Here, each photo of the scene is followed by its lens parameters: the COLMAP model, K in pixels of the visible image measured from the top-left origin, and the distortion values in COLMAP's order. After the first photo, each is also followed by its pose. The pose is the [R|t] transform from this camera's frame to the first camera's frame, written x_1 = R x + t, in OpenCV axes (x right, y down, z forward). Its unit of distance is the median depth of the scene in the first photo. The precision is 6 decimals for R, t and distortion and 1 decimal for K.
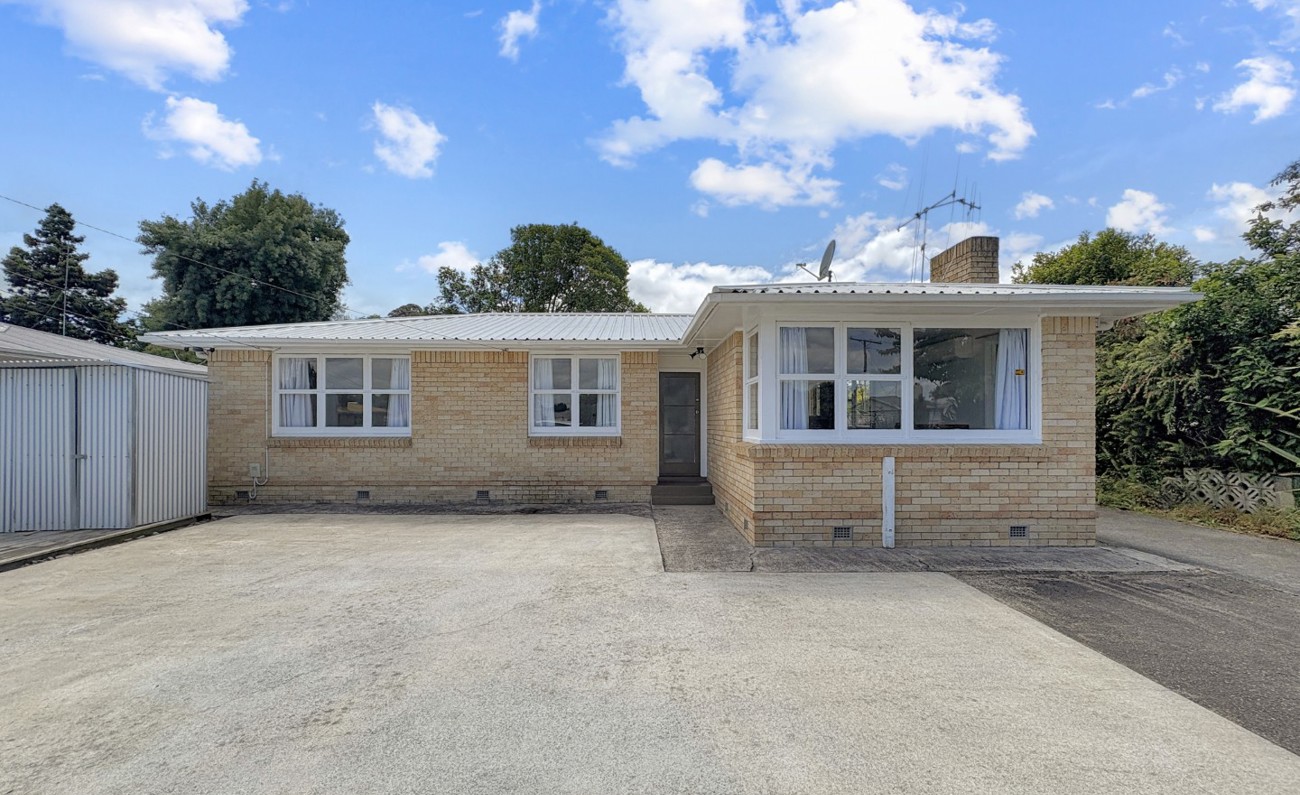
lens RADIAL K [[514.1, 0, 671.8], [0, 514.1, 424.9], [0, 0, 1]] dist [0.002975, 0.000239]
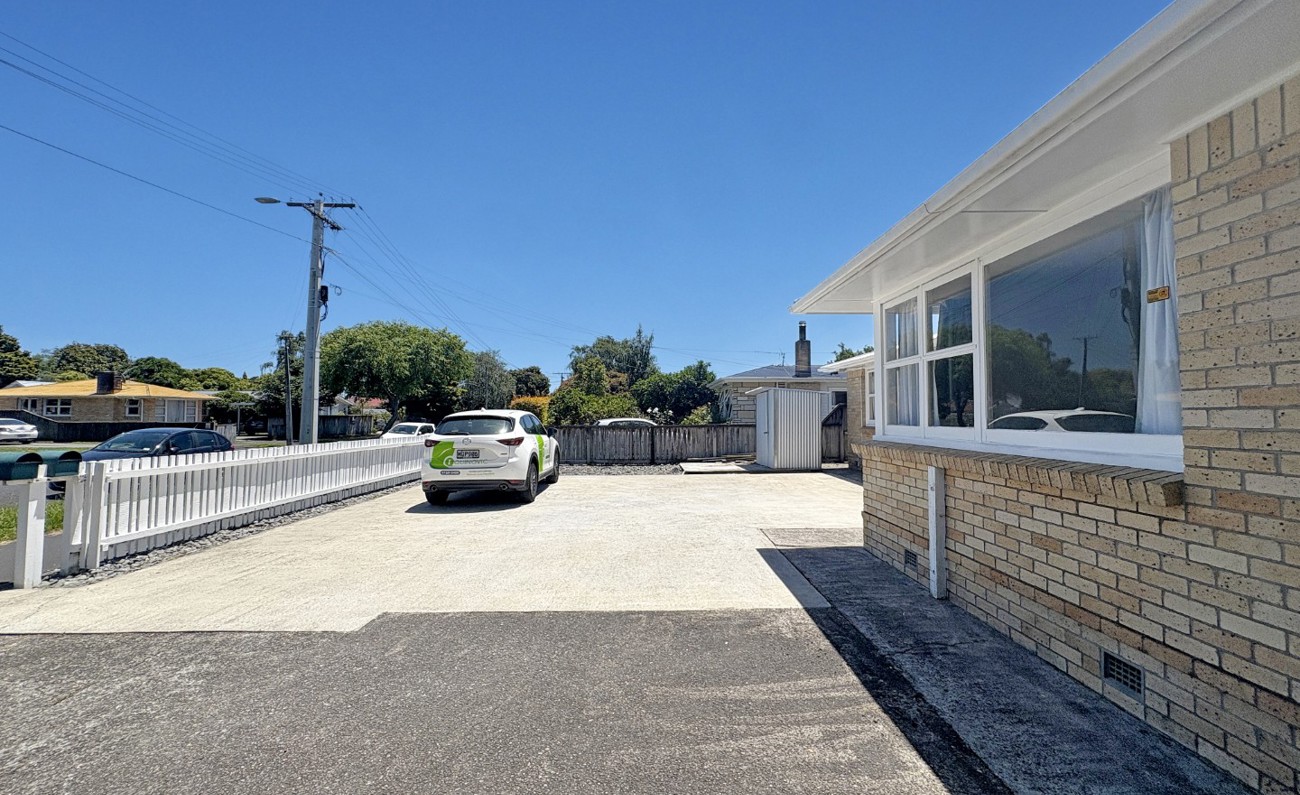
lens RADIAL K [[514.1, 0, 652.0], [0, 514.1, 395.3], [0, 0, 1]] dist [0.002975, 0.000239]
pose [[-0.020085, -0.041721, -0.998927, 1.251157], [-0.000722, 0.999129, -0.041715, -0.005856], [0.999798, -0.000116, -0.020098, 0.690566]]
